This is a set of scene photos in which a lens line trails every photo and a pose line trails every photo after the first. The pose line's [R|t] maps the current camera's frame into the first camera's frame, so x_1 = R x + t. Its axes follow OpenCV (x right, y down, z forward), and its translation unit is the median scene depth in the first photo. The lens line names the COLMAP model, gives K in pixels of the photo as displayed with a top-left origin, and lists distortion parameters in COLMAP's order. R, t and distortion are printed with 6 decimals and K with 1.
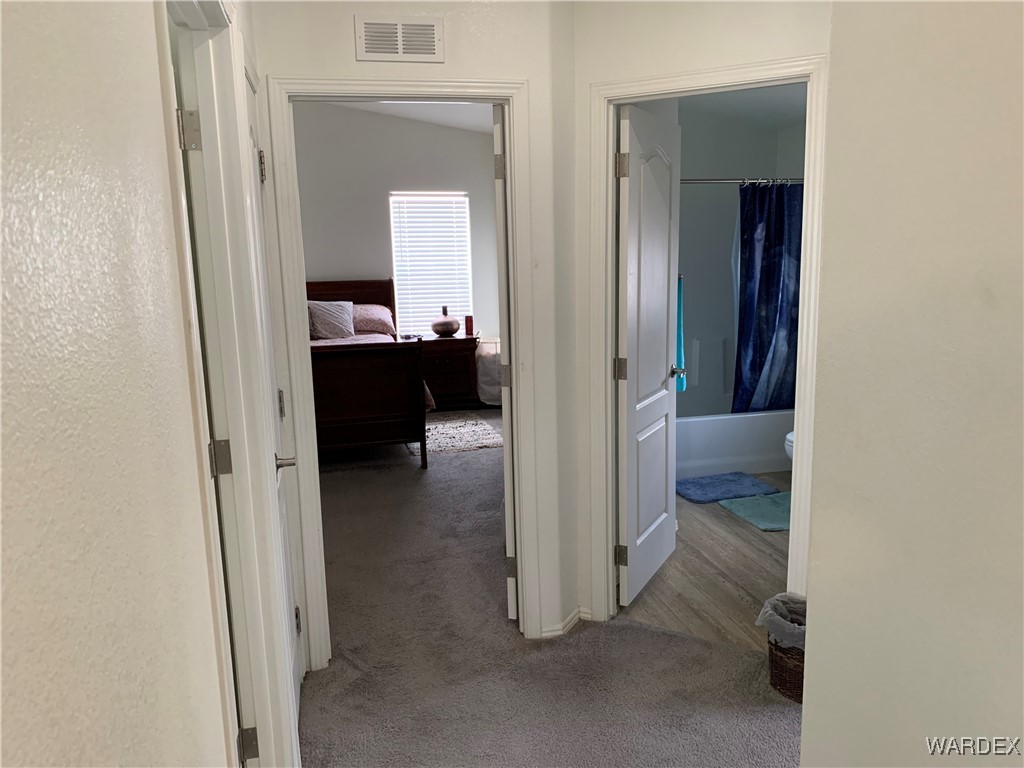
lens RADIAL K [[779.9, 0, 503.7], [0, 779.9, 379.2], [0, 0, 1]] dist [0.104254, -0.253517]
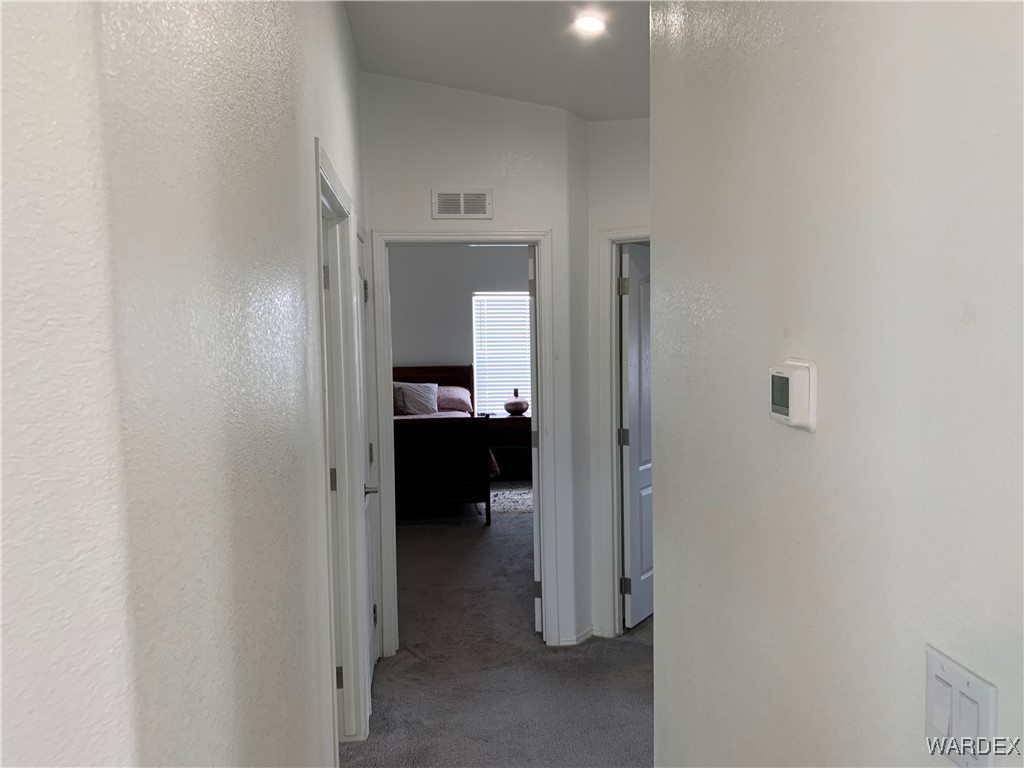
lens RADIAL K [[779.9, 0, 503.7], [0, 779.9, 379.2], [0, 0, 1]] dist [0.104254, -0.253517]
pose [[0.992499, 0.016939, -0.121074, 0.101916], [-0.029926, 0.993887, -0.106268, 0.034137], [0.118534, 0.109094, 0.986939, -0.313510]]
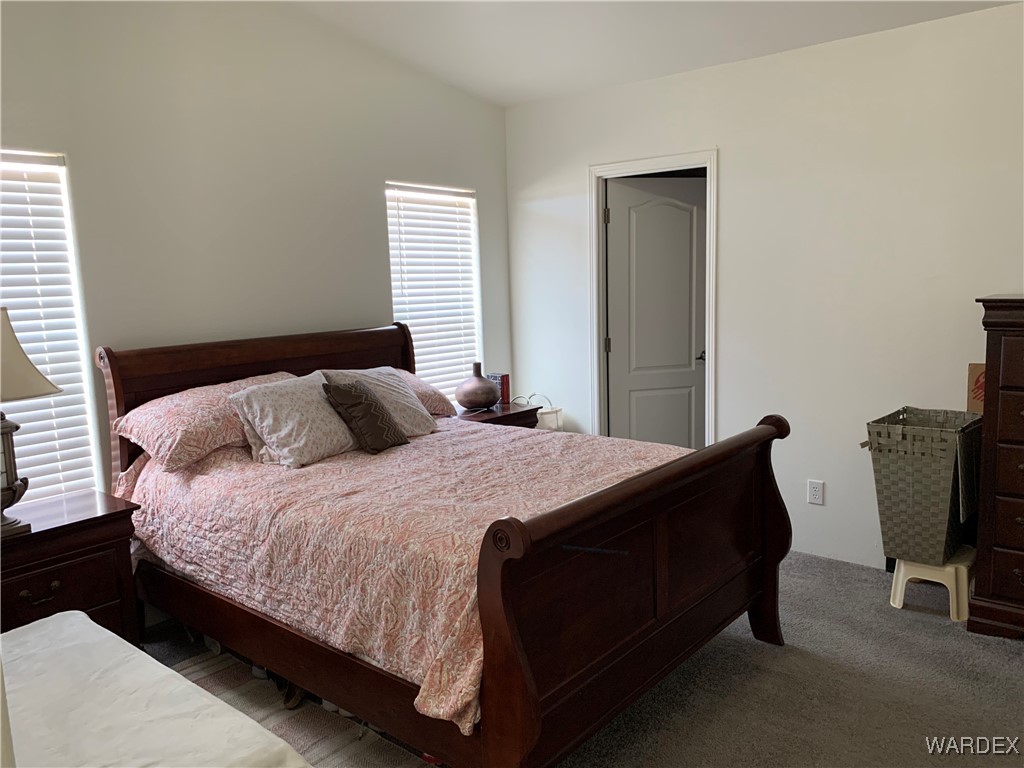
lens RADIAL K [[779.9, 0, 503.7], [0, 779.9, 379.2], [0, 0, 1]] dist [0.104254, -0.253517]
pose [[0.800333, -0.080552, 0.594119, -0.984621], [0.113274, 0.993402, -0.017903, -0.148650], [-0.588757, 0.081627, 0.804178, 1.058765]]
